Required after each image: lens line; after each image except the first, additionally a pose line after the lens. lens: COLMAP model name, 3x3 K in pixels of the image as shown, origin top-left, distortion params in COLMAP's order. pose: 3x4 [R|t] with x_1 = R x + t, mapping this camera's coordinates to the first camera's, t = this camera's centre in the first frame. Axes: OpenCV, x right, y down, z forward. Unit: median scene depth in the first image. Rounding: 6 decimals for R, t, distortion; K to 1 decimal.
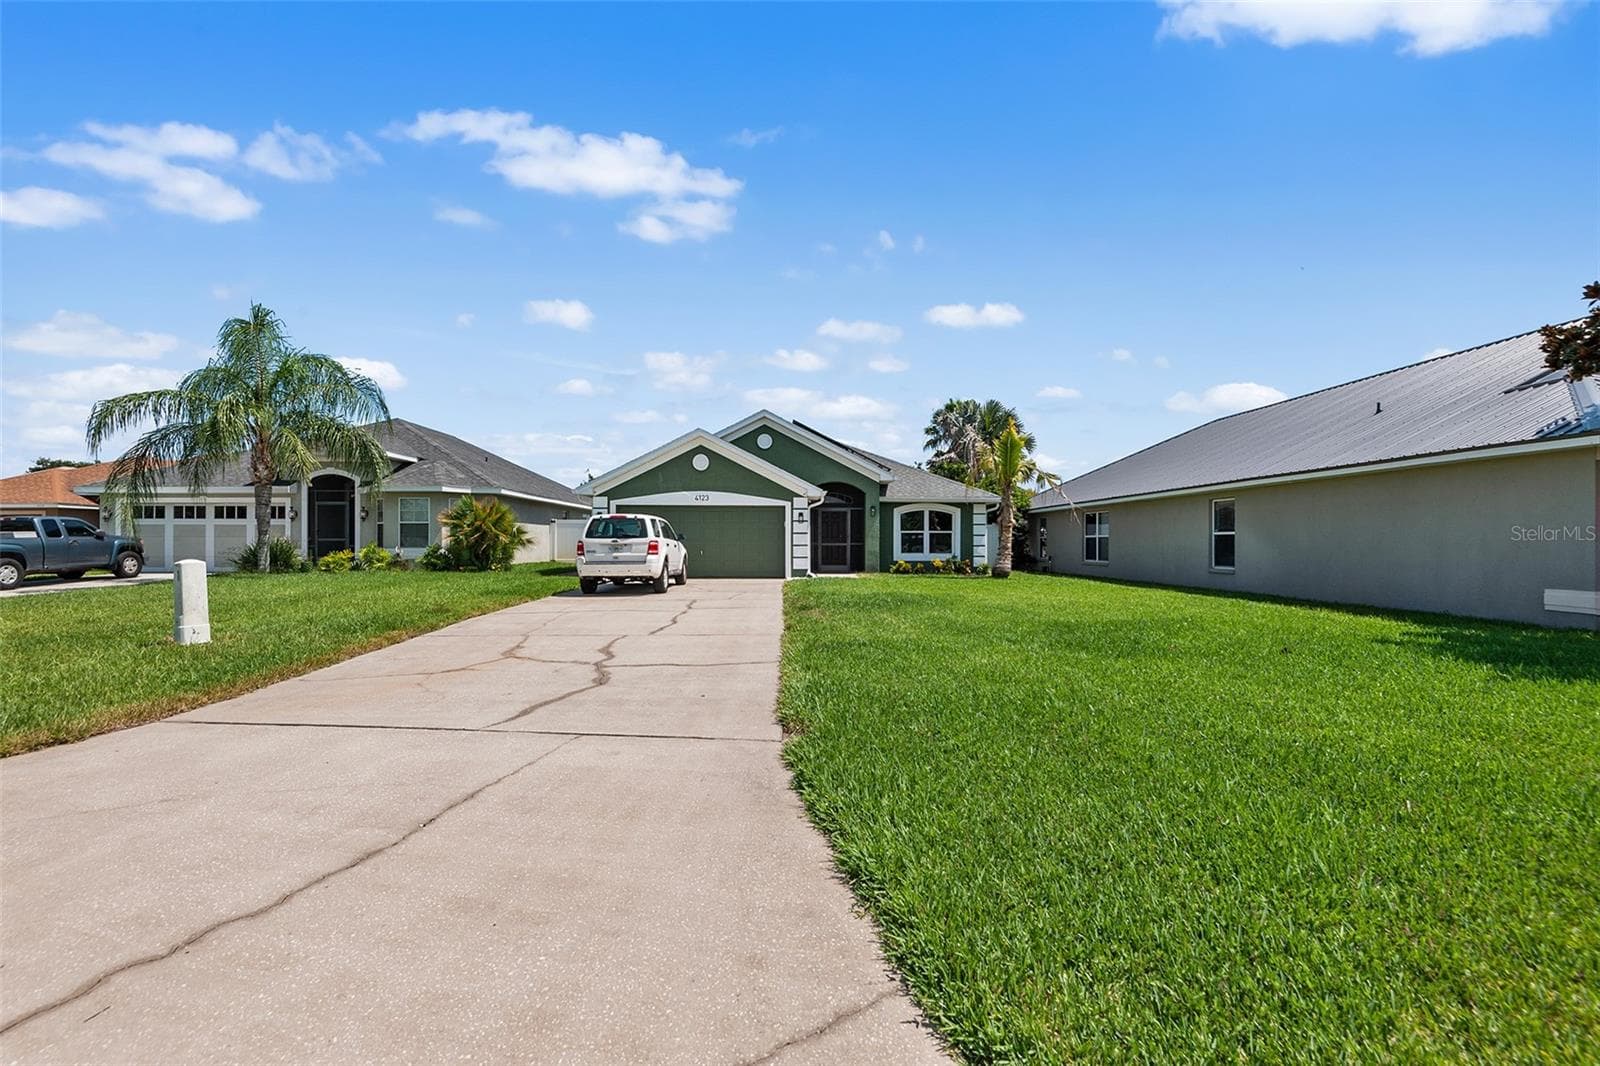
lens RADIAL K [[741.5, 0, 817.5], [0, 741.5, 533.0], [0, 0, 1]] dist [0.001942, 0.000159]
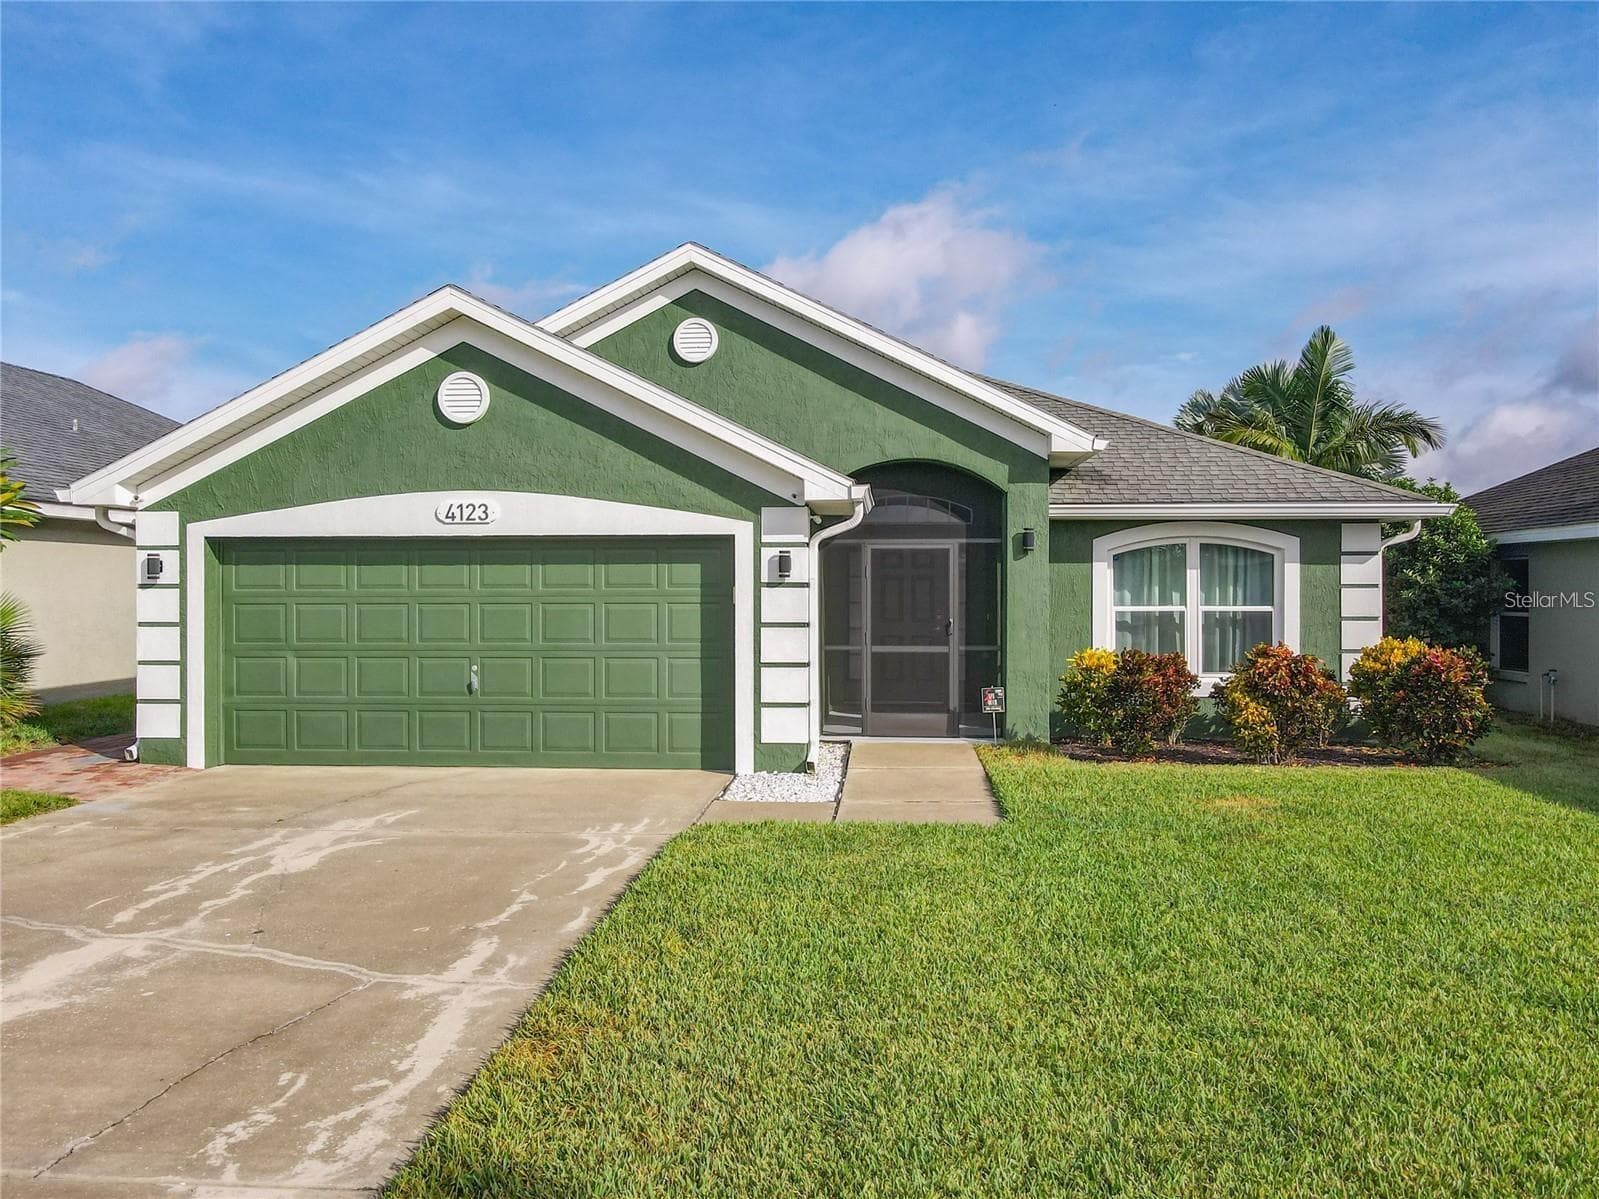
lens RADIAL K [[1188.0, 0, 802.1], [0, 1188.0, 545.8], [0, 0, 1]] dist [0.009721, 0.003057]
pose [[0.992817, -0.007915, -0.119384, 0.042162], [0.005179, 0.999717, -0.023203, -0.020664], [0.119534, 0.022418, 0.992577, 0.520021]]
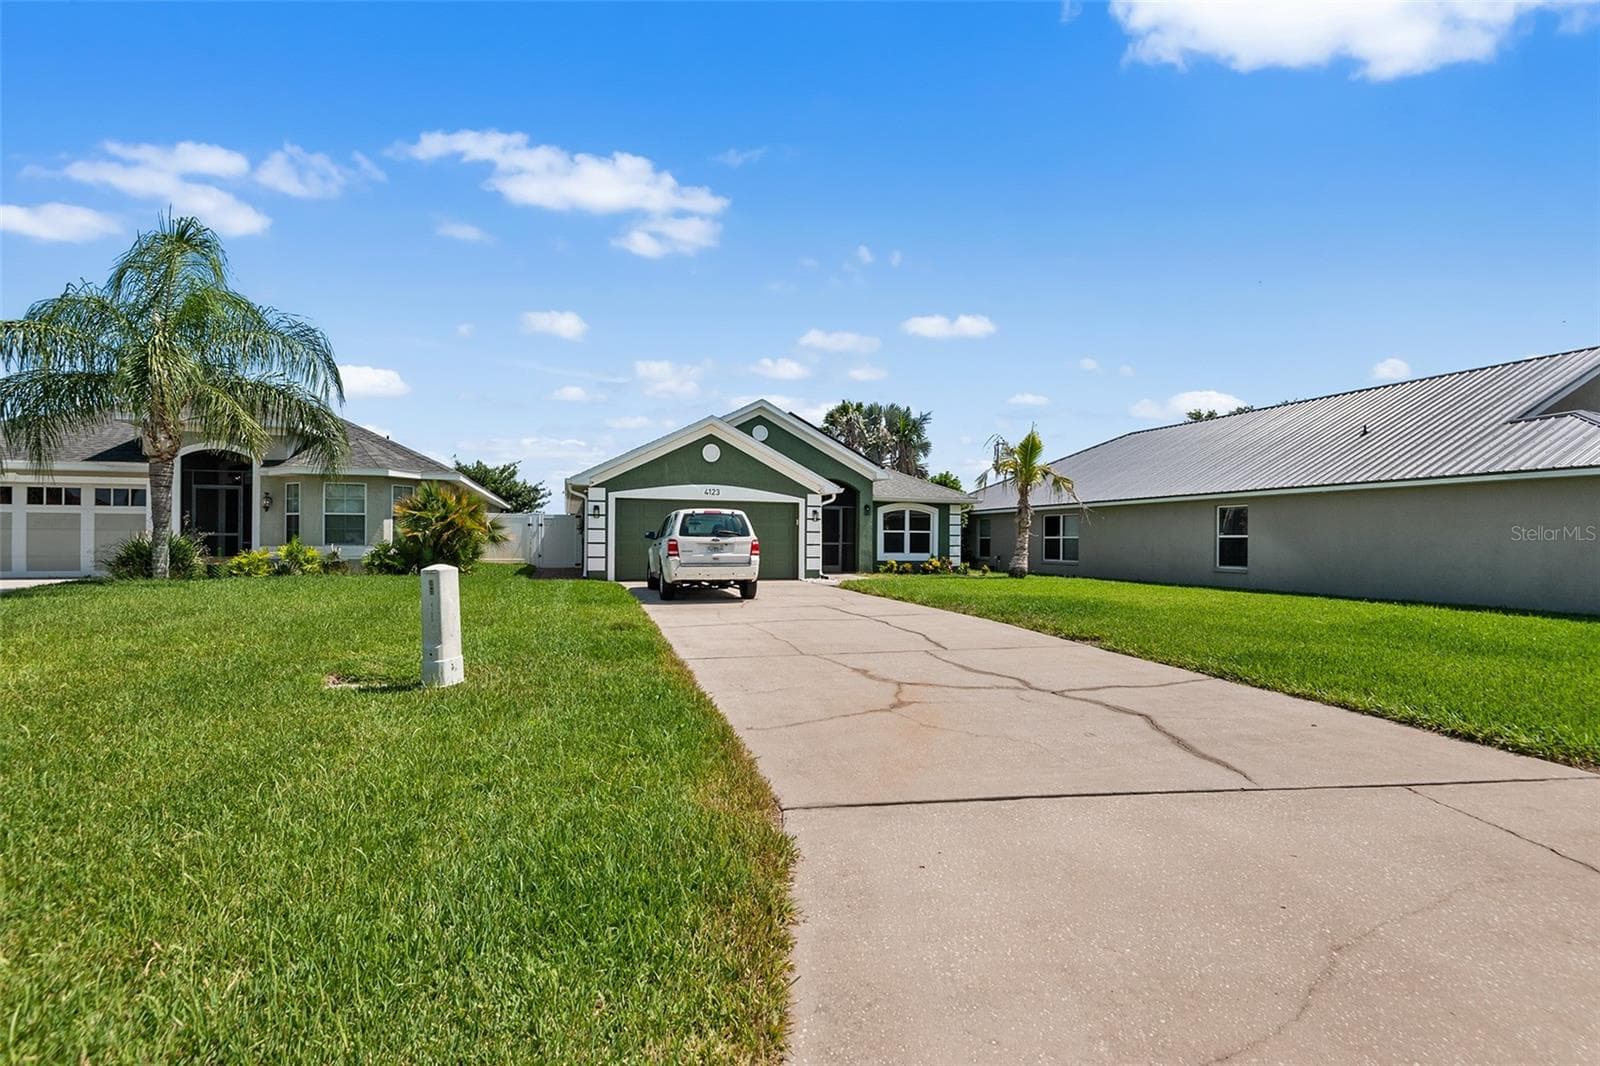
lens RADIAL K [[741.5, 0, 817.5], [0, 741.5, 533.0], [0, 0, 1]] dist [0.001942, 0.000159]
pose [[0.961320, 0.009286, 0.275276, -0.280380], [-0.010066, 0.999948, 0.001420, 0.000197], [-0.275249, -0.004136, 0.961364, 0.087958]]
